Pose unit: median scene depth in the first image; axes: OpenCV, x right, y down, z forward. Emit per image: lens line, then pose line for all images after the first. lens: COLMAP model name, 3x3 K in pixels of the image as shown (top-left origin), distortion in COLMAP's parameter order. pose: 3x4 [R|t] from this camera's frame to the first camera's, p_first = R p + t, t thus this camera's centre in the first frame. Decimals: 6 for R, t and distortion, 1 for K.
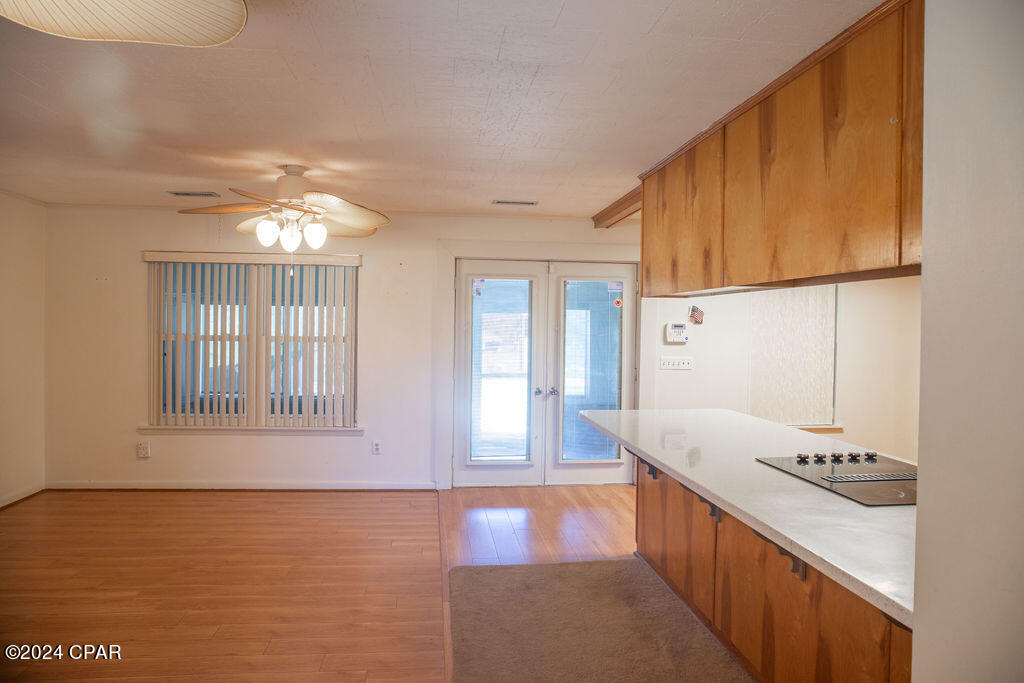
lens RADIAL K [[693.5, 0, 514.1], [0, 693.5, 333.0], [0, 0, 1]] dist [-0.099618, 0.057355]
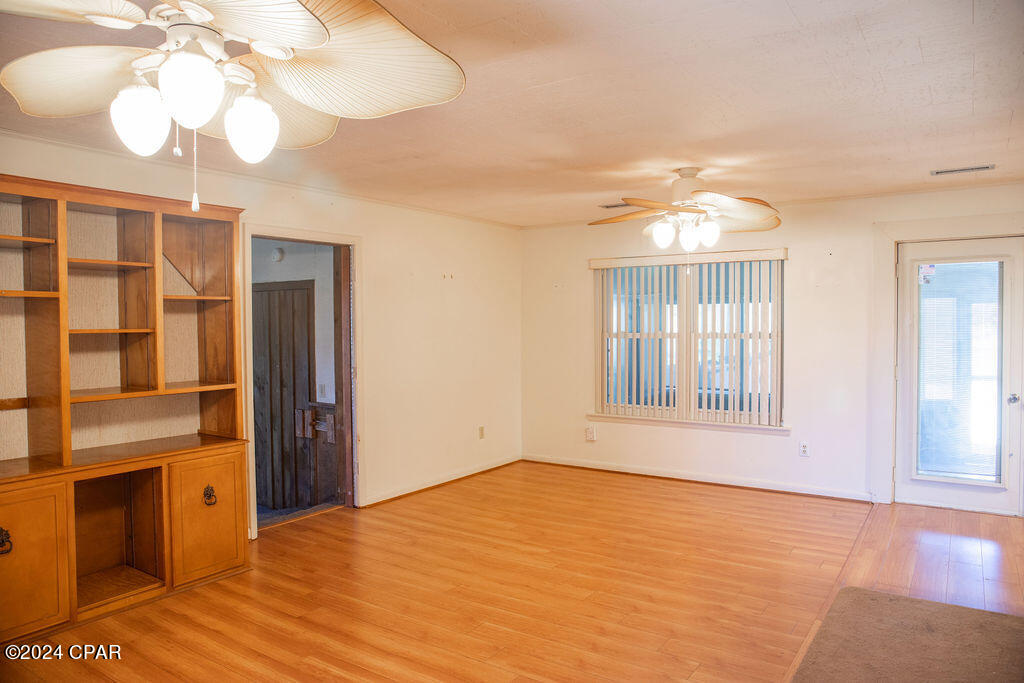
lens RADIAL K [[693.5, 0, 504.4], [0, 693.5, 333.0], [0, 0, 1]] dist [-0.099618, 0.057355]
pose [[0.745904, -0.010301, -0.665974, 0.134097], [0.012248, 0.999923, -0.001749, 0.002636], [0.665941, -0.006853, 0.745973, 0.032493]]
